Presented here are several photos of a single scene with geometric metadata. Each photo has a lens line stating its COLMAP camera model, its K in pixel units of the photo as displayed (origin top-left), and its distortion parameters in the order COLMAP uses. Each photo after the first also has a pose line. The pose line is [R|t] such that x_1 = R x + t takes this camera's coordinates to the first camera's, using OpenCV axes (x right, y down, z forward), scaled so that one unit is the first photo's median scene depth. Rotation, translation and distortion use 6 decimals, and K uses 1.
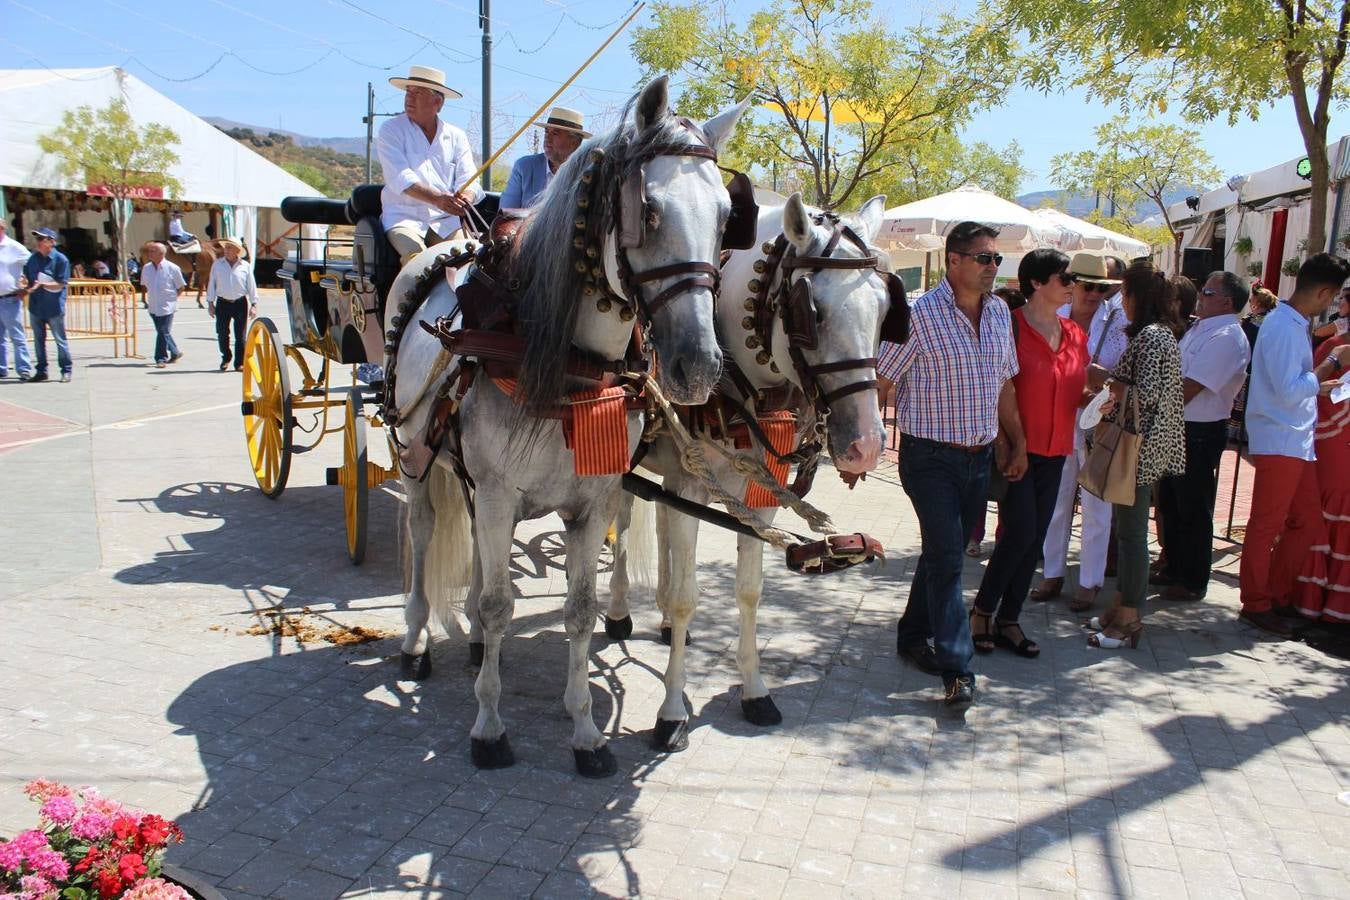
lens RADIAL K [[1139.1, 0, 680.9], [0, 1139.1, 454.3], [0, 0, 1]] dist [-0.166634, 0.150057]
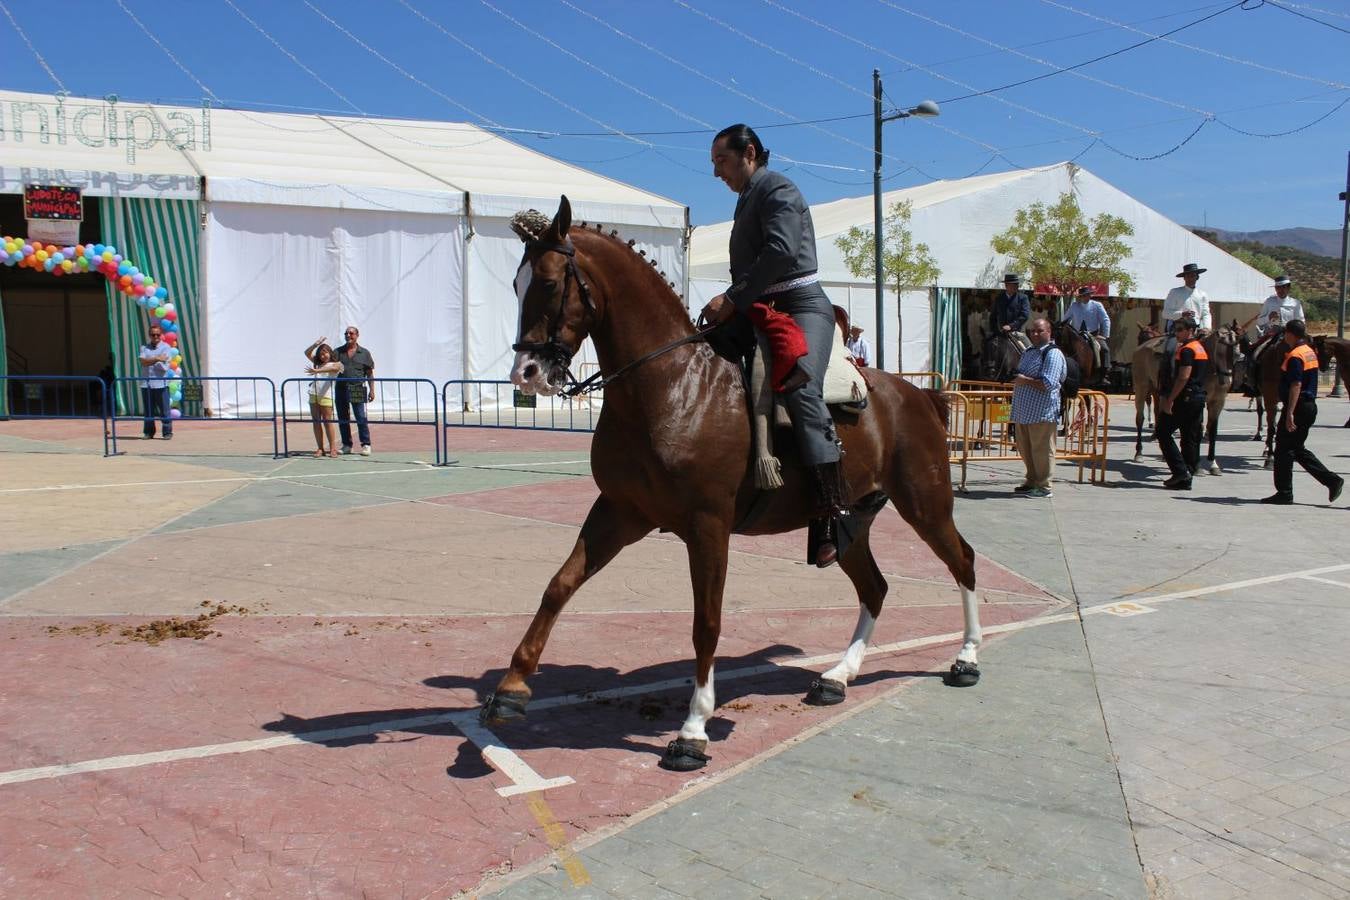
lens RADIAL K [[1139.1, 0, 680.9], [0, 1139.1, 454.3], [0, 0, 1]] dist [-0.166634, 0.150057]
pose [[0.712876, 0.036305, -0.700350, -0.070138], [-0.097638, 0.994071, -0.047853, -0.019475], [0.694460, 0.102494, 0.712194, 0.096833]]
